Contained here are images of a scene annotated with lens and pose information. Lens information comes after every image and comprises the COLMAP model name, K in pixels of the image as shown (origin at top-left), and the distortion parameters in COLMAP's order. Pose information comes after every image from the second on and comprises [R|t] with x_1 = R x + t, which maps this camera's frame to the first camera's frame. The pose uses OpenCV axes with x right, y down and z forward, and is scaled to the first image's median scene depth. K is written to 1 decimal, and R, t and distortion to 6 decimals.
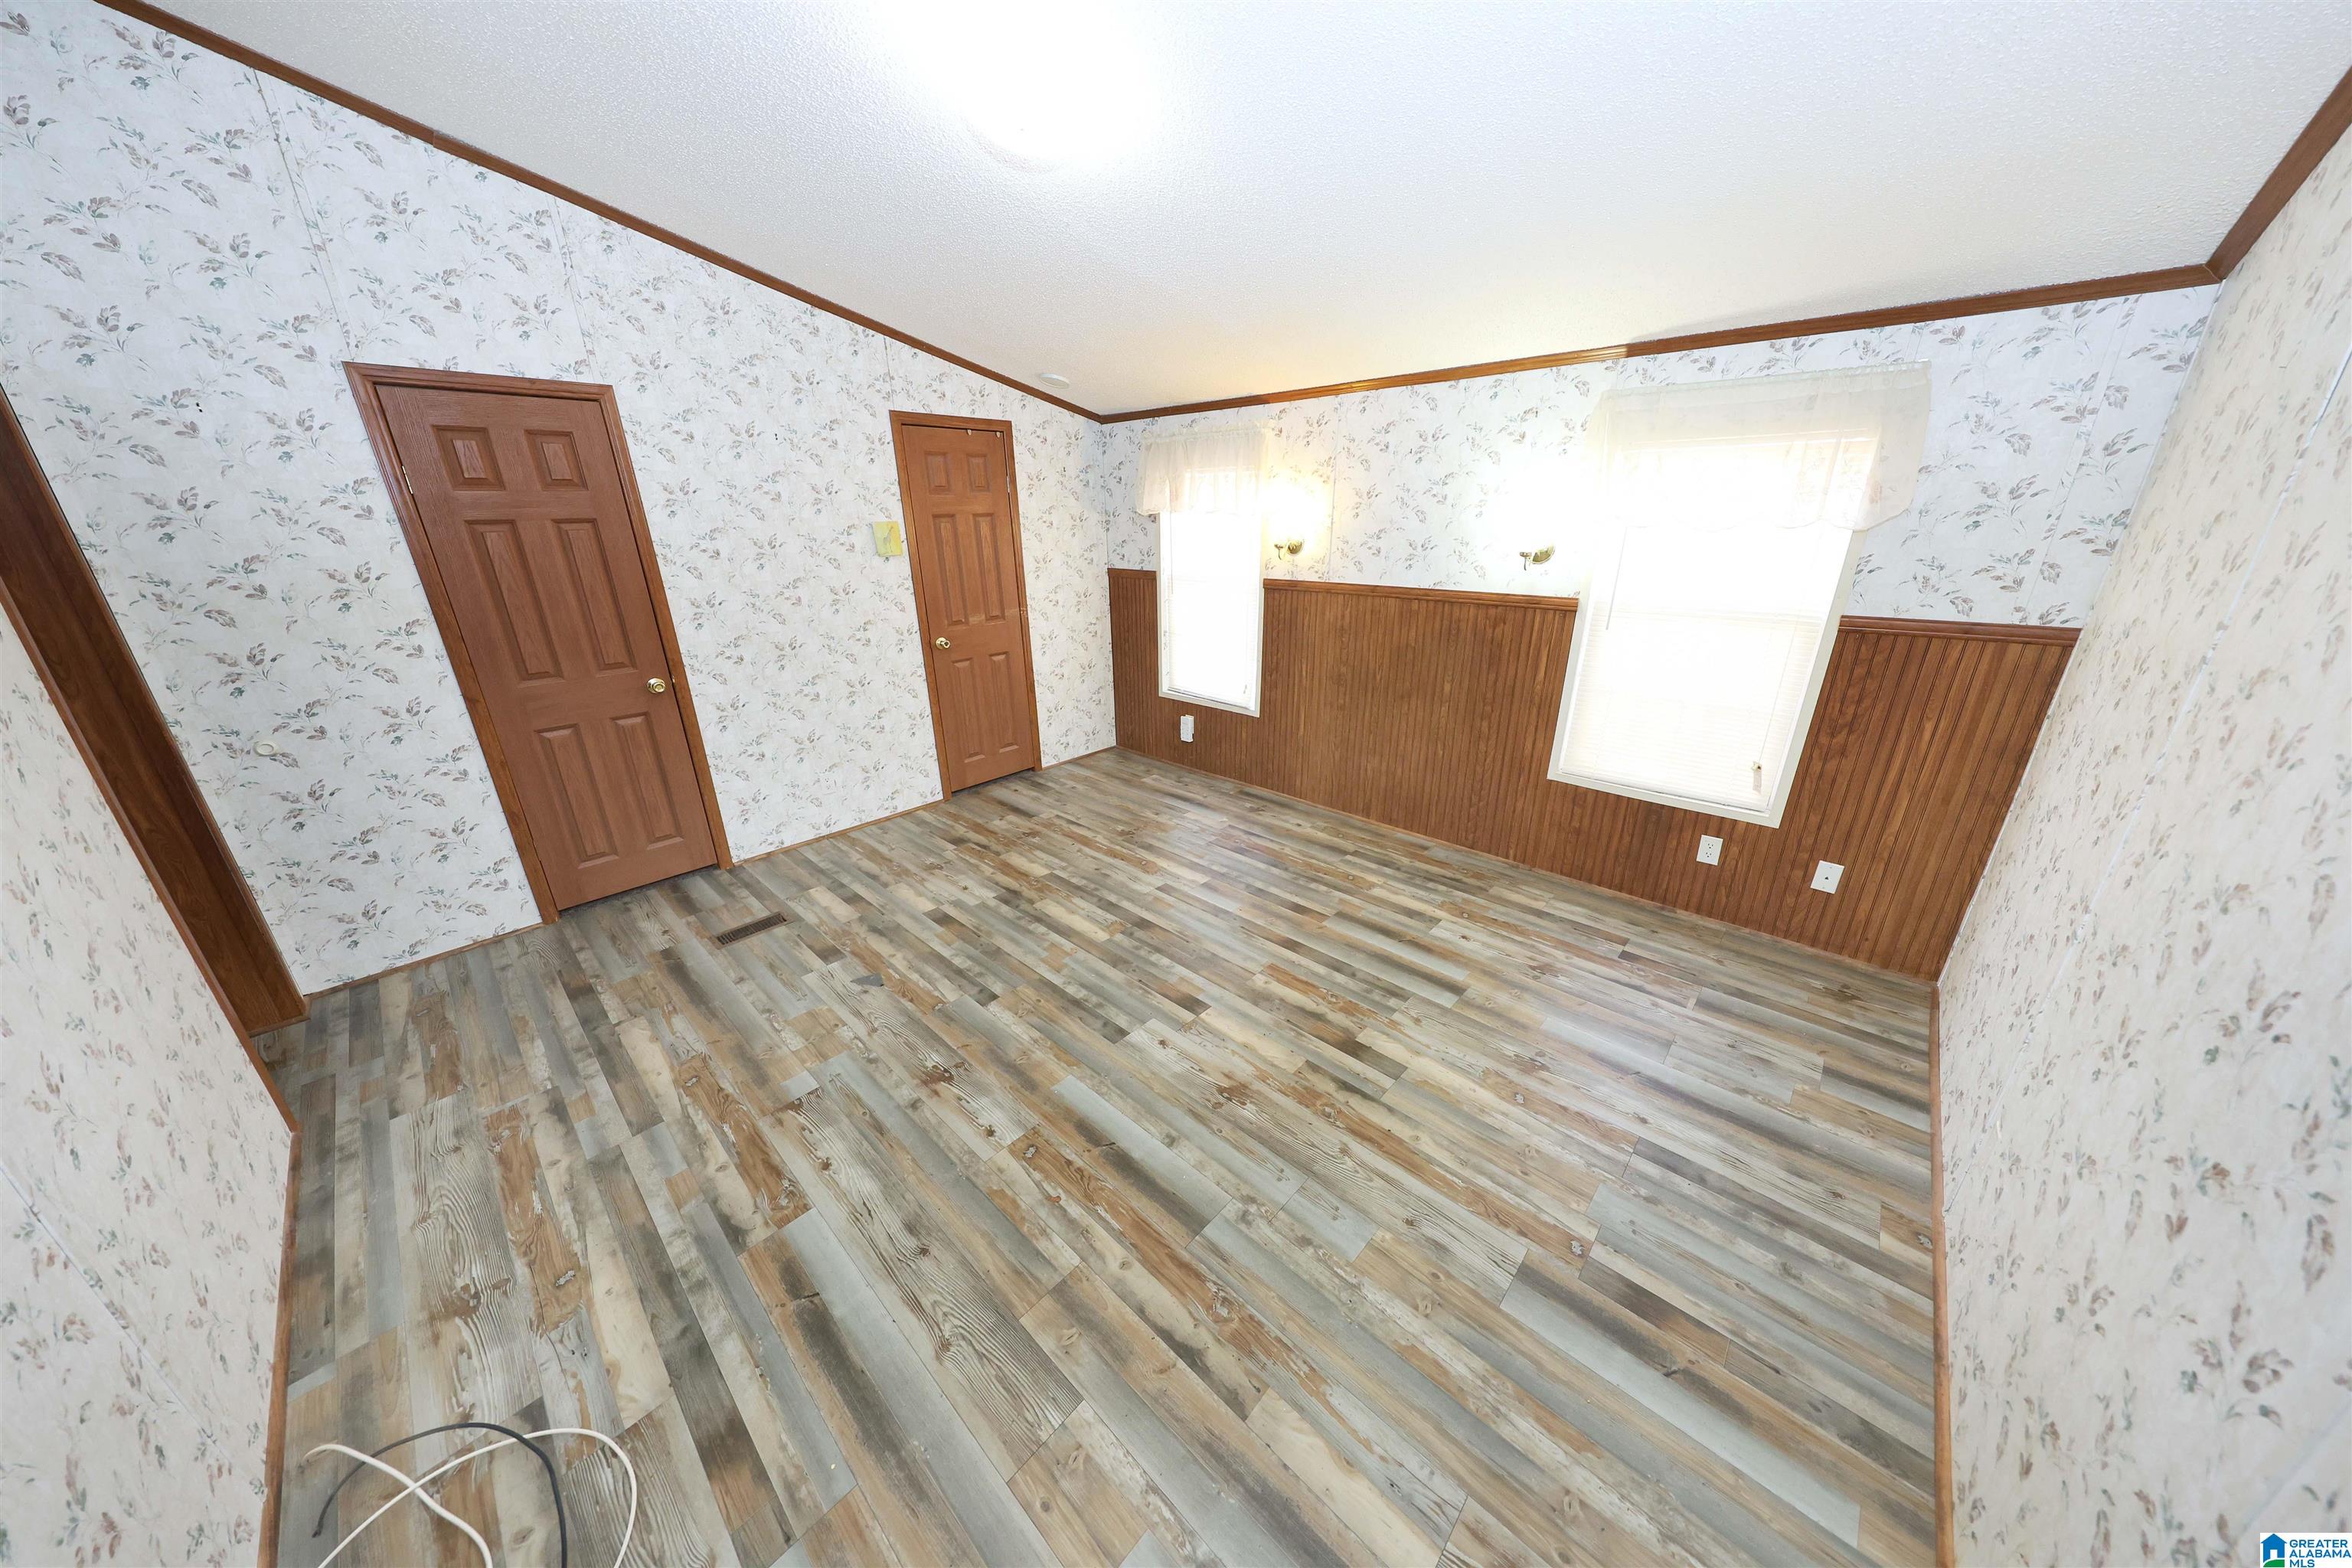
lens RADIAL K [[735.5, 0, 1185.2], [0, 735.5, 779.7], [0, 0, 1]] dist [0.000902, -0.000780]
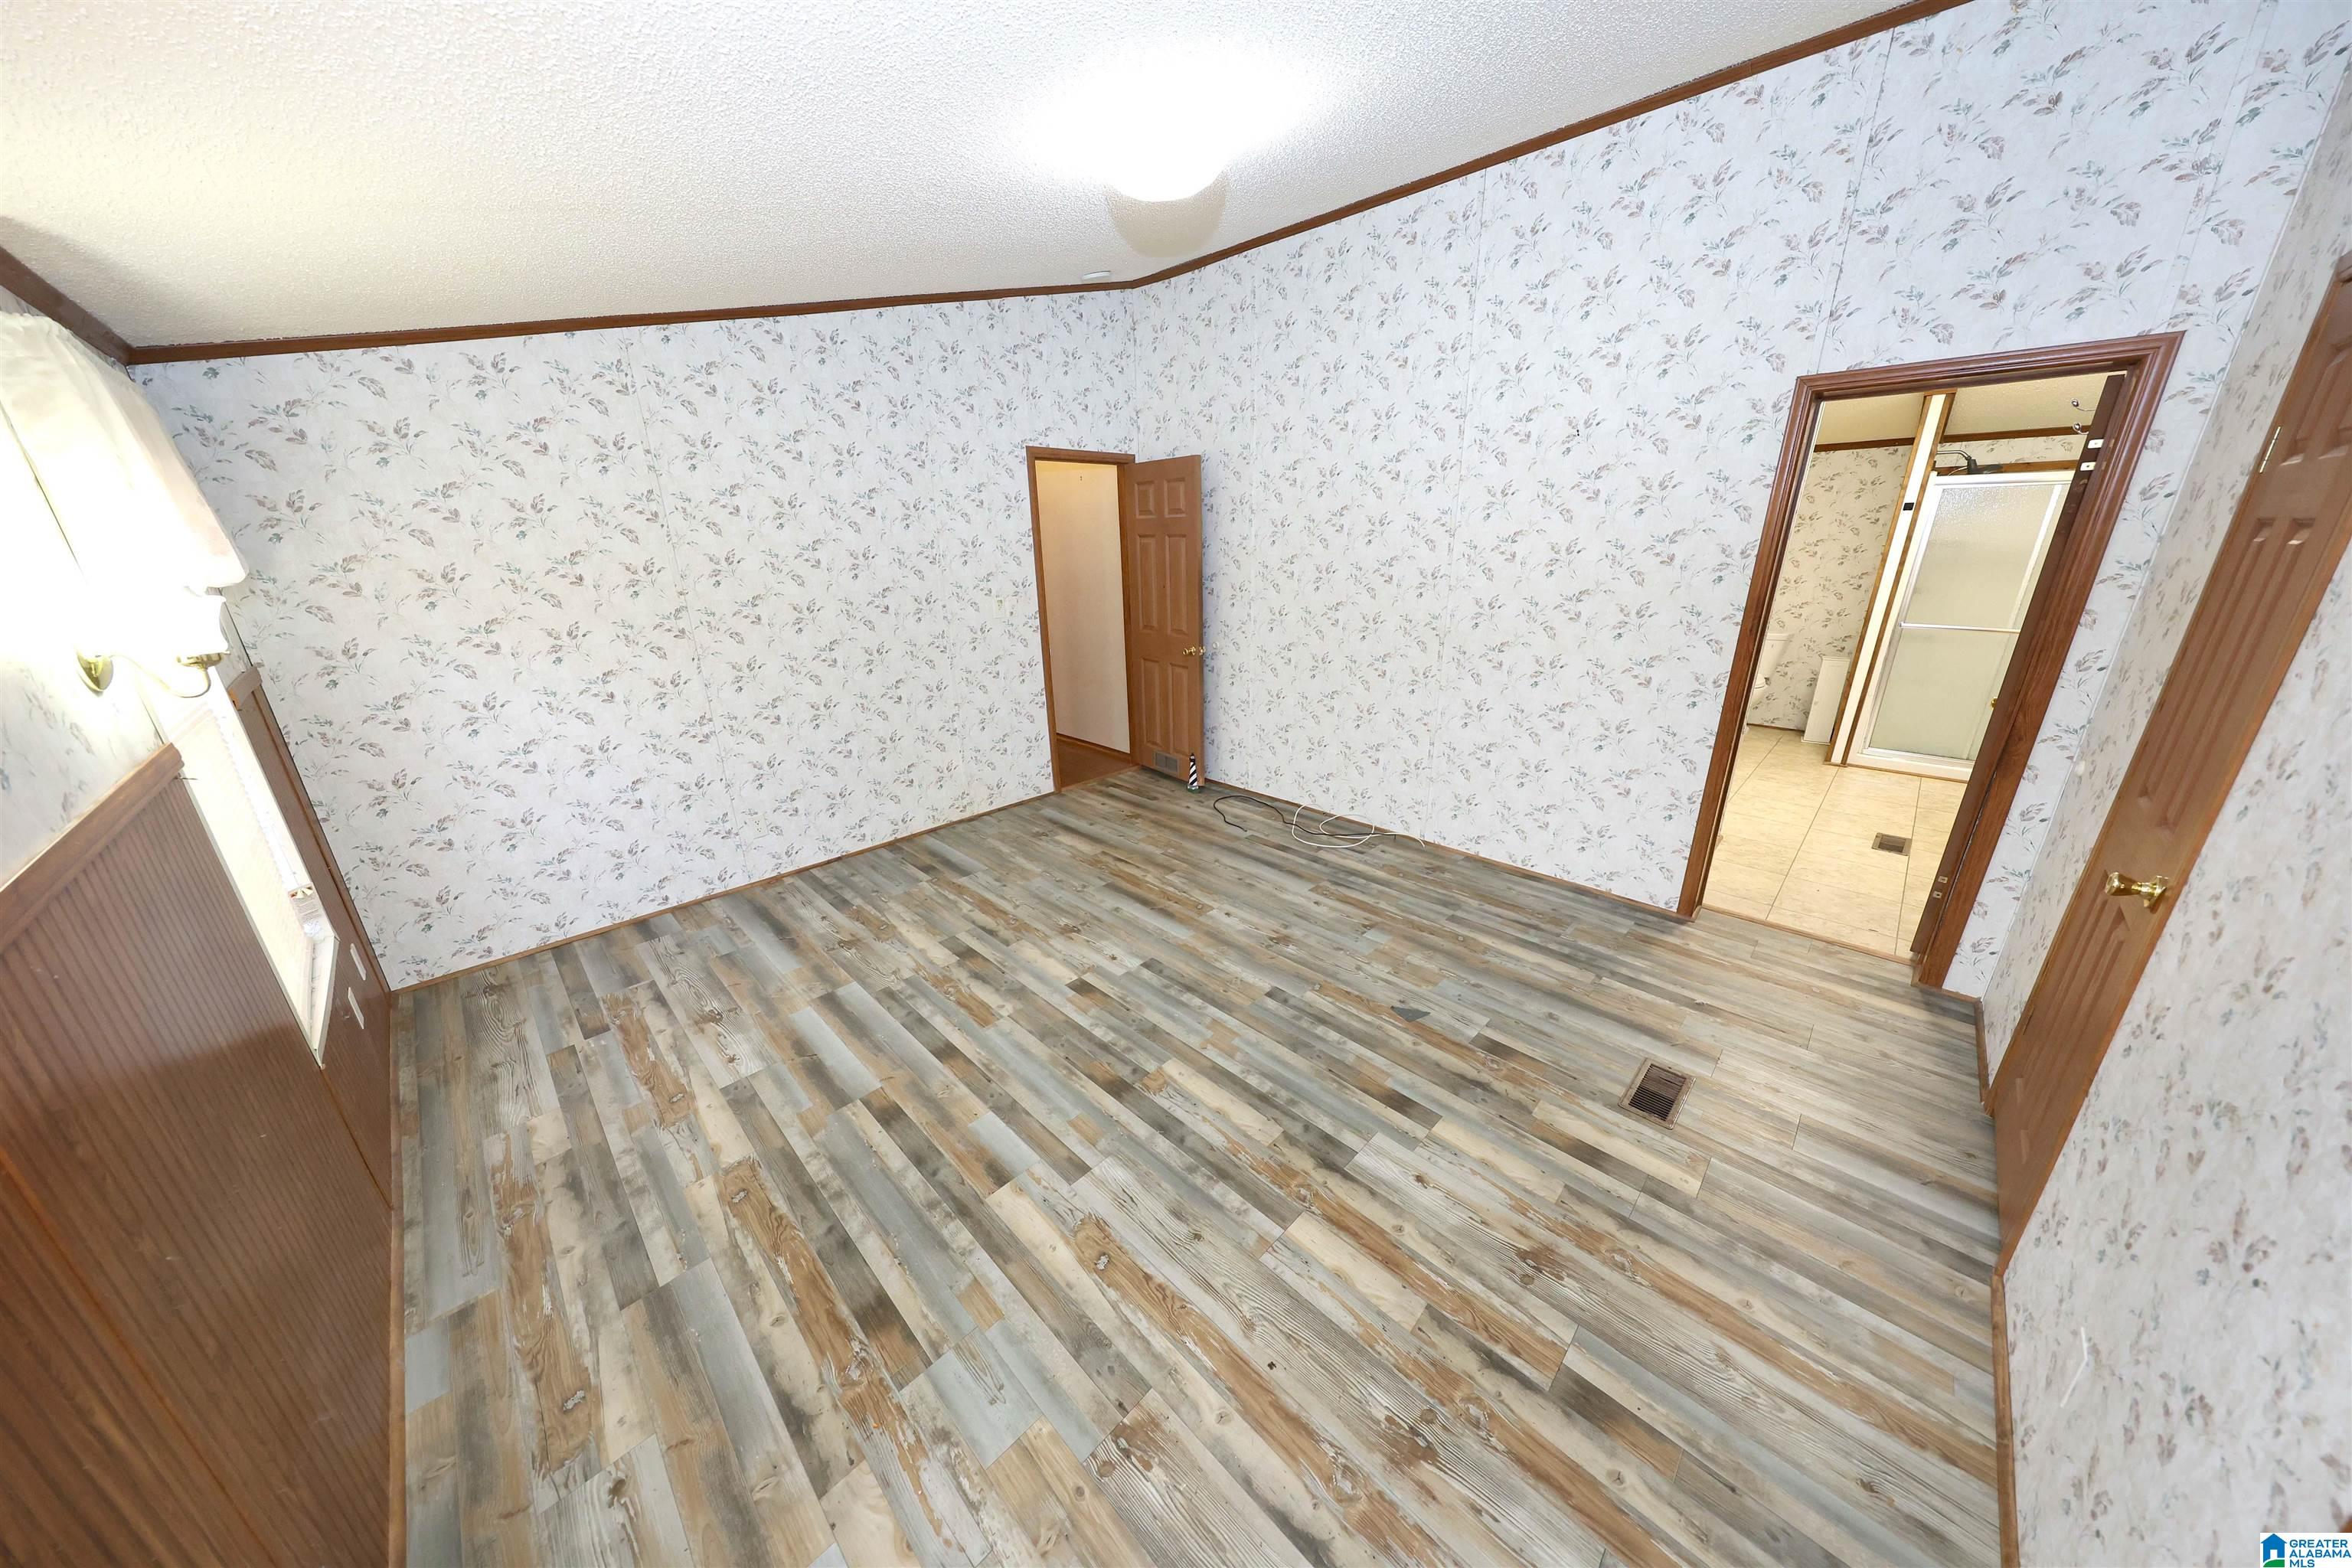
lens RADIAL K [[735.5, 0, 1181.4], [0, 735.5, 787.6], [0, 0, 1]] dist [0.000902, -0.000780]
pose [[-0.999027, 0.017026, 0.040681, -0.173980], [0.038933, 0.773780, 0.632257, -0.561720], [-0.020713, 0.633226, -0.773690, 1.541019]]
